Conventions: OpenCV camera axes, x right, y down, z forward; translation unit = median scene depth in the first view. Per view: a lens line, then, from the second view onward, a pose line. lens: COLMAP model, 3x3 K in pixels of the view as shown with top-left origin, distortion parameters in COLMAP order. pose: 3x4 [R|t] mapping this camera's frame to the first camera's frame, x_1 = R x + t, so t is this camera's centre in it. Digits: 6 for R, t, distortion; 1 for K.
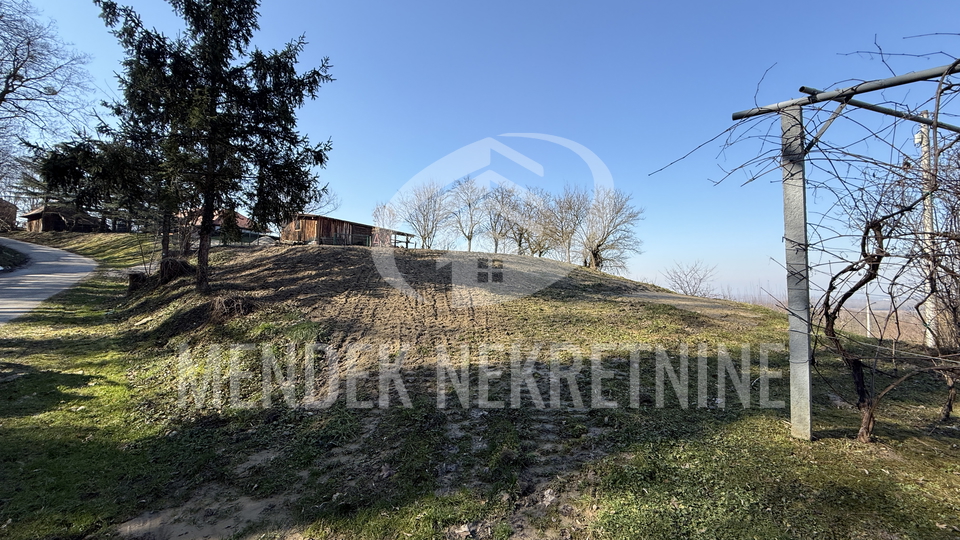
lens RADIAL K [[377.9, 0, 482.3], [0, 377.9, 267.8], [0, 0, 1]] dist [0.002745, -0.000325]
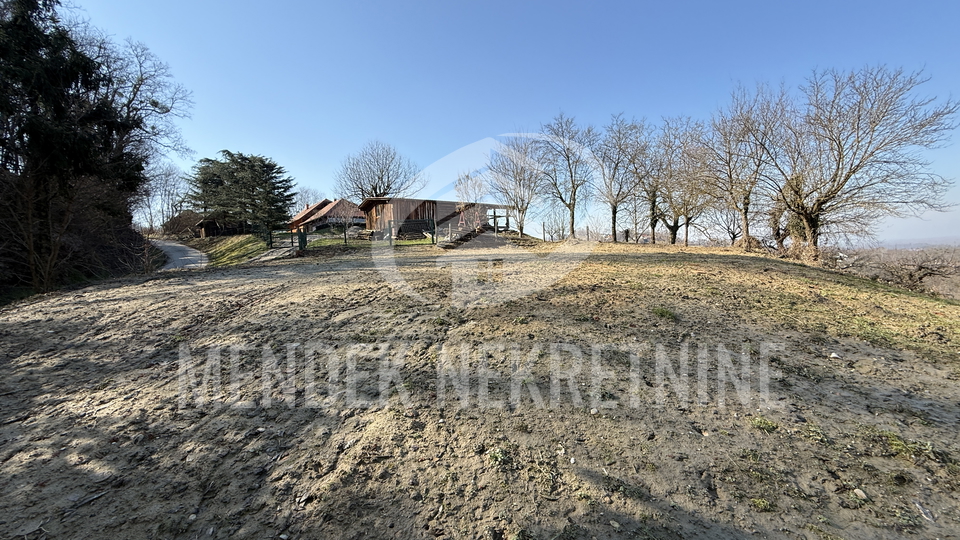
lens RADIAL K [[377.9, 0, 481.6], [0, 377.9, 271.8], [0, 0, 1]] dist [0.002745, -0.000325]
pose [[0.934674, -0.047795, -0.352277, 0.050266], [0.083742, 0.992637, 0.087511, -0.034506], [0.345501, -0.111295, 0.931795, 0.282027]]
